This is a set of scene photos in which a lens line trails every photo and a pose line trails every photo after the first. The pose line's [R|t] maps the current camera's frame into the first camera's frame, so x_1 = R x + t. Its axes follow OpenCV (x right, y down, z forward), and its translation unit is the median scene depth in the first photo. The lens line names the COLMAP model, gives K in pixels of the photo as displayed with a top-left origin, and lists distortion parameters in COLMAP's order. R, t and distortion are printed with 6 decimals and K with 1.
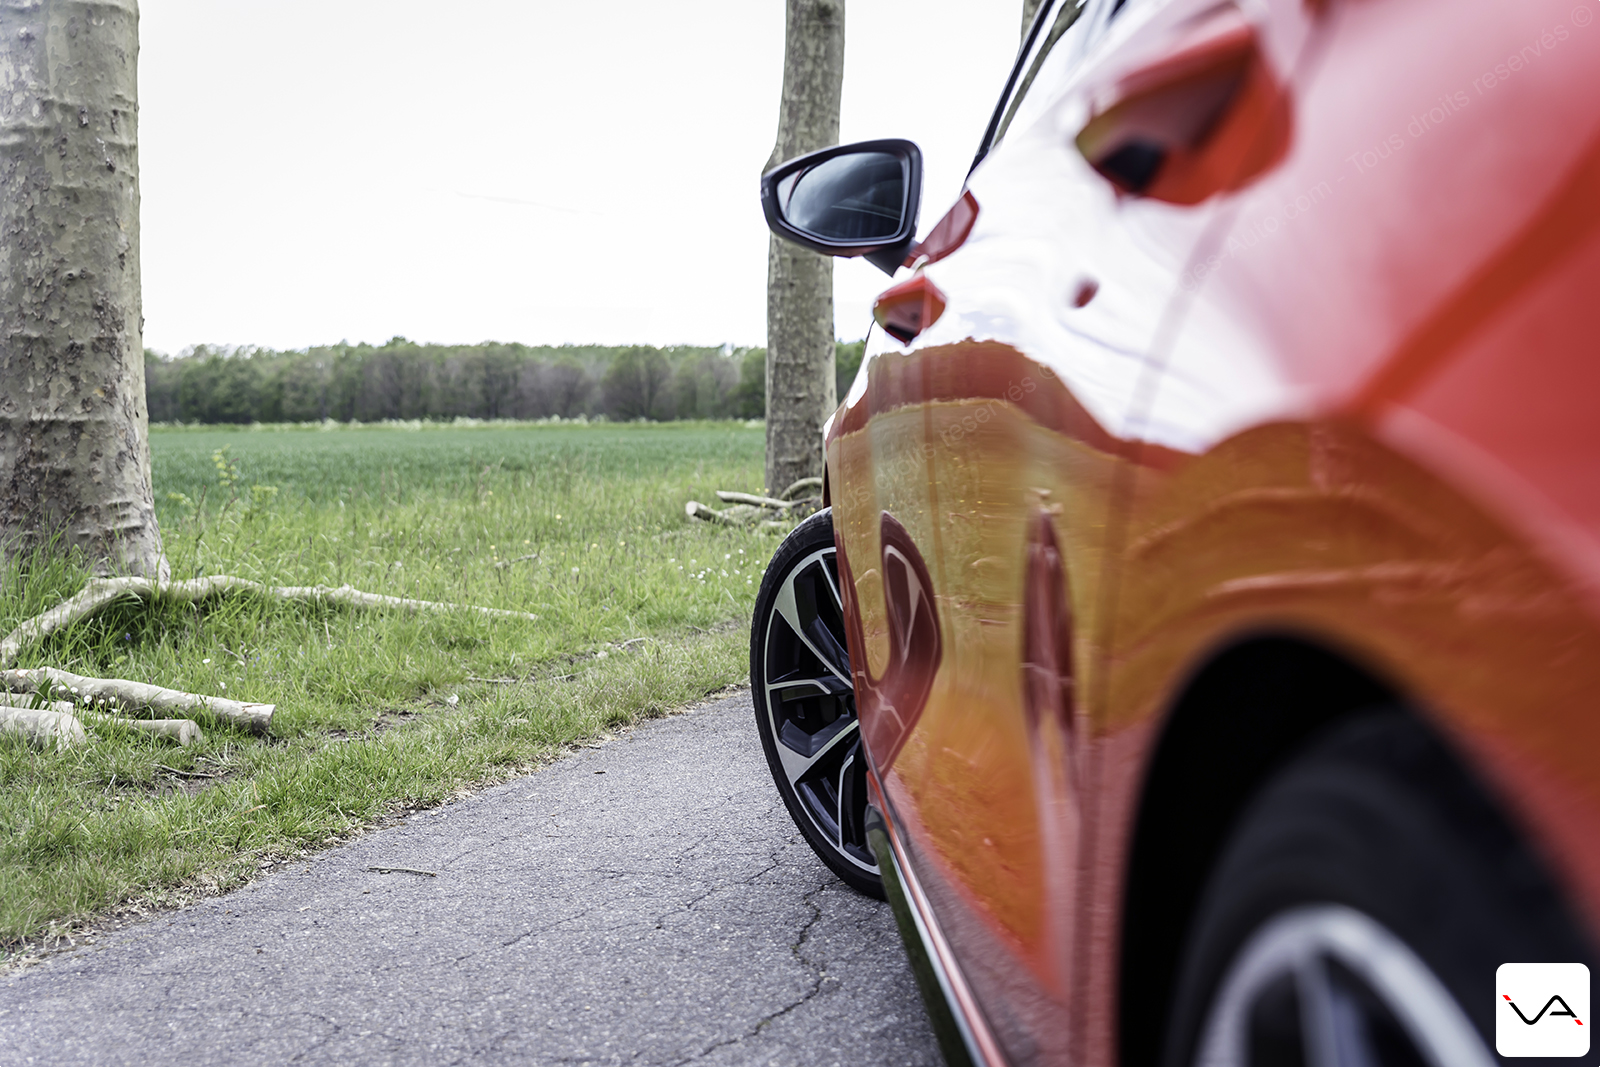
lens RADIAL K [[2035.1, 0, 797.0], [0, 2035.1, 529.8], [0, 0, 1]] dist [-0.016368, 0.000000]
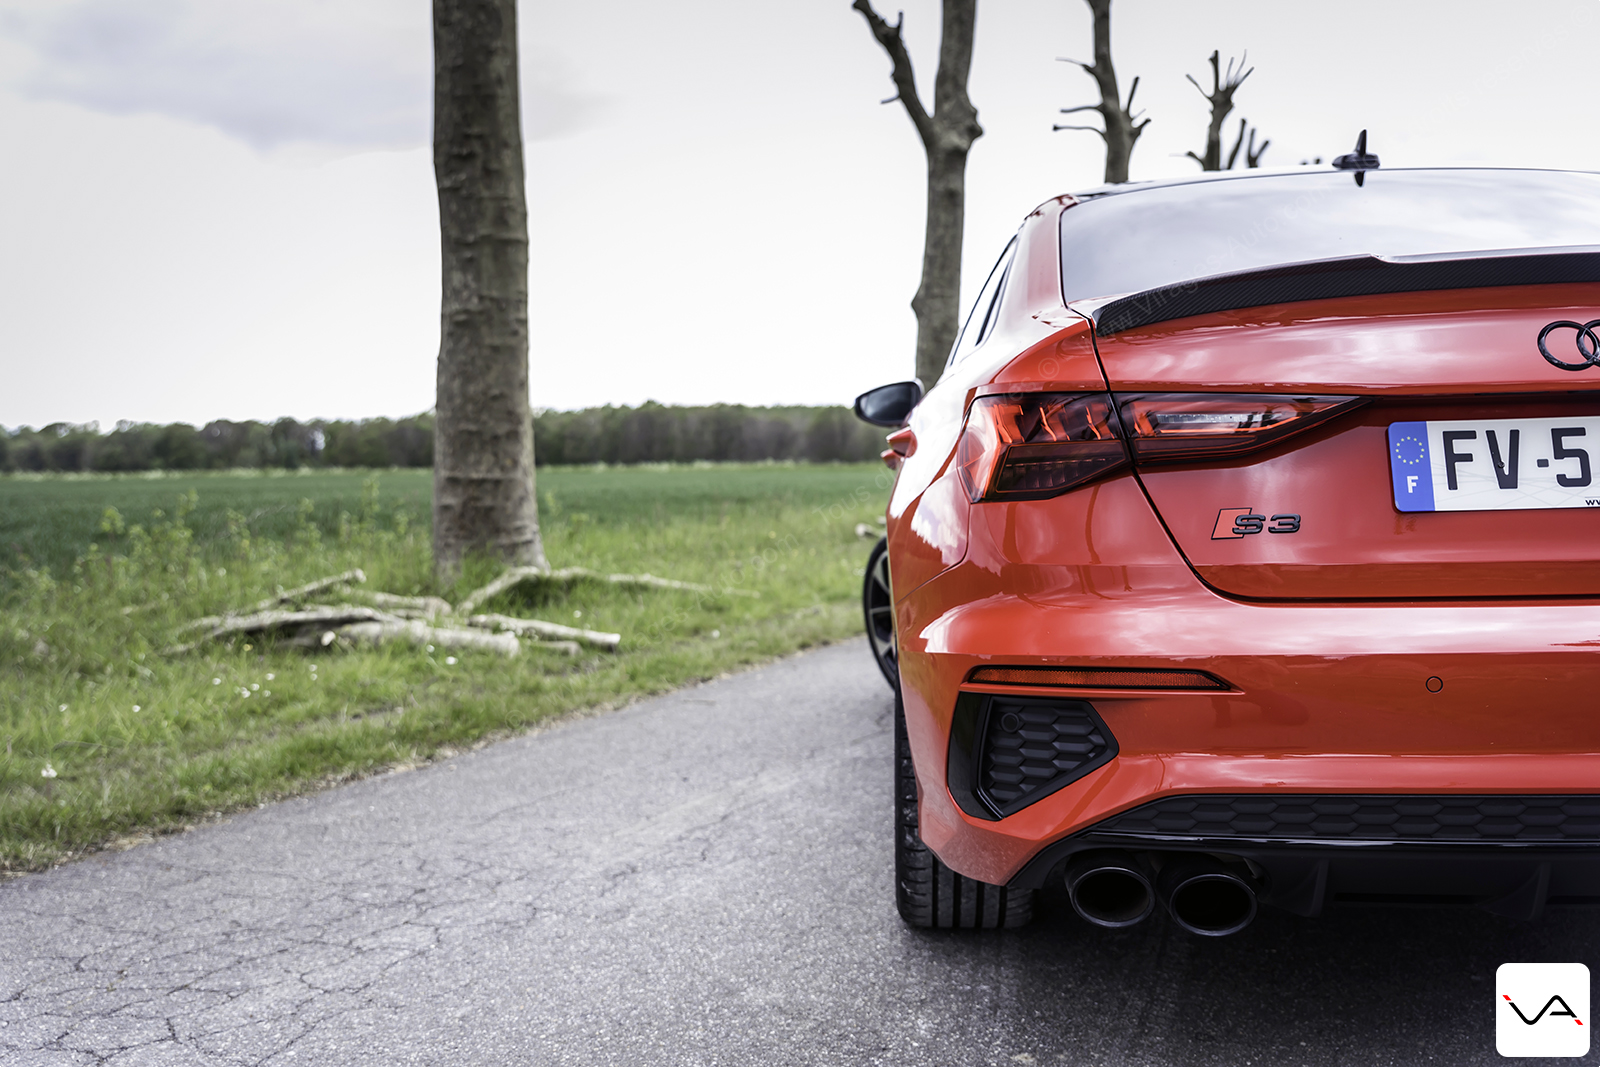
lens RADIAL K [[1576.8, 0, 801.0], [0, 1576.8, 526.0], [0, 0, 1]] dist [-0.001200, 0.000000]
pose [[0.995195, 0.000618, -0.097915, 0.035742], [-0.001922, 0.999911, -0.013229, 0.004321], [0.097898, 0.013354, 0.995107, -0.313889]]
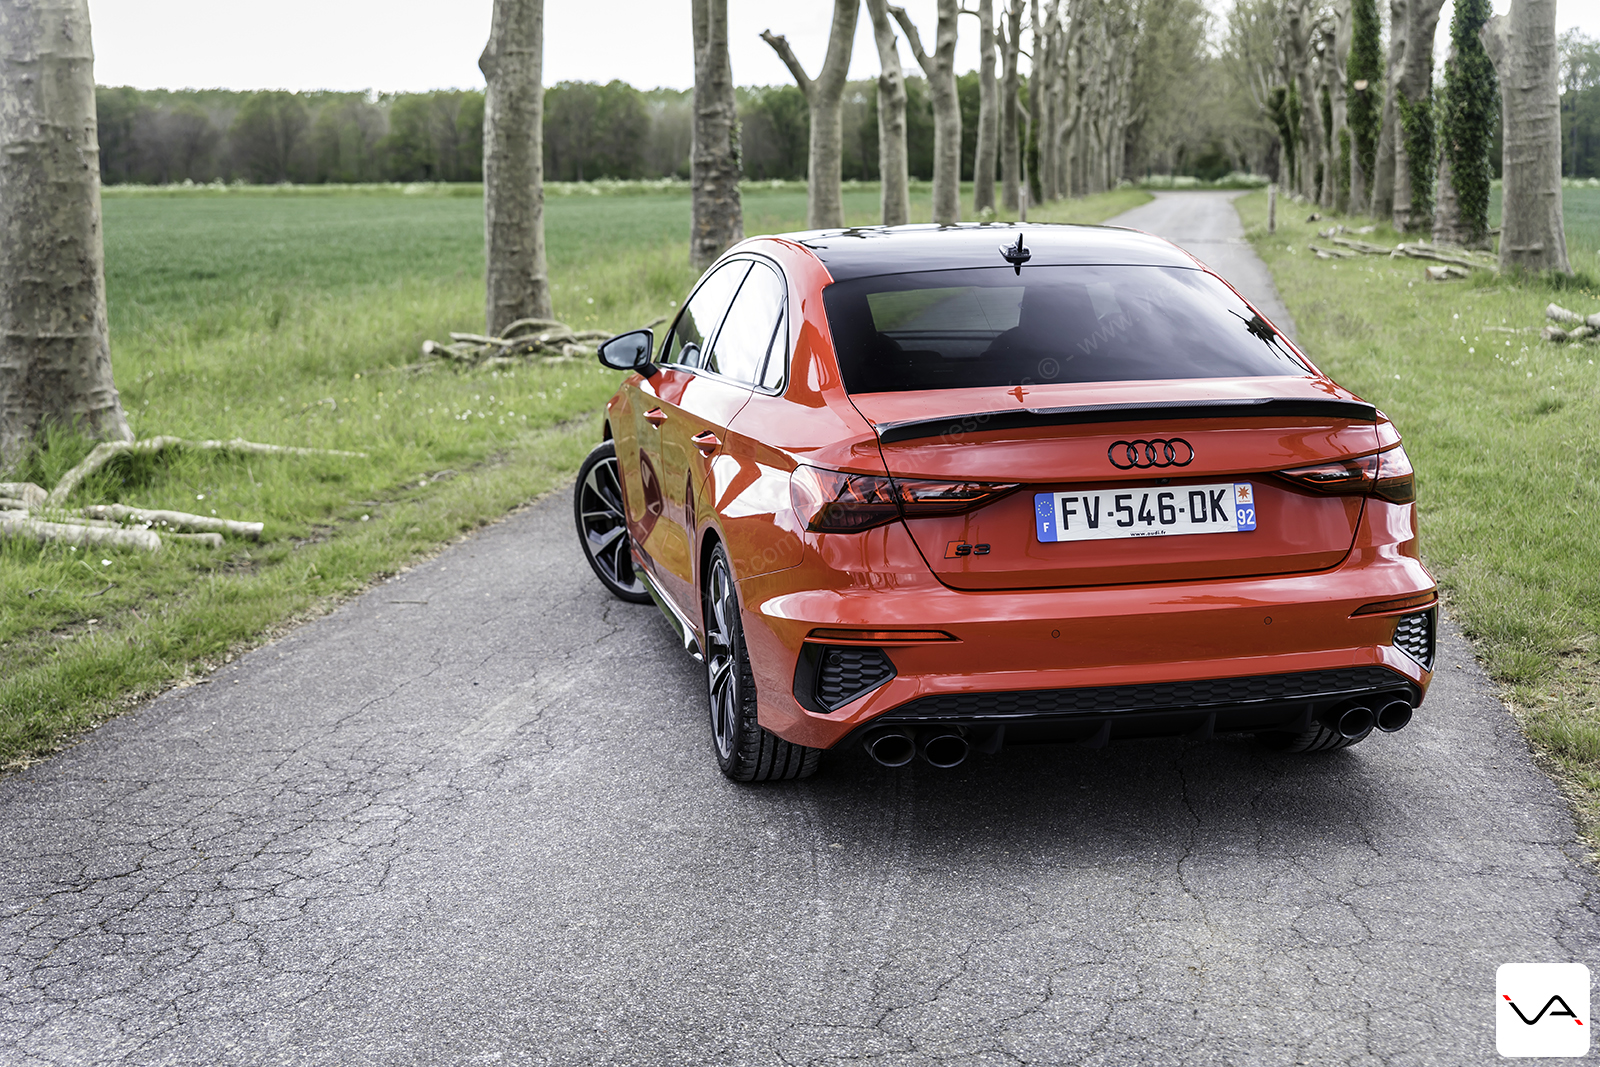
lens RADIAL K [[2221.4, 0, 807.6], [0, 2221.4, 534.8], [0, 0, 1]] dist [0.006375, 0.000000]
pose [[0.987940, -0.025106, 0.152791, -0.069782], [0.008771, 0.994256, 0.106664, -0.078974], [-0.154592, -0.104038, 0.982485, -0.718436]]
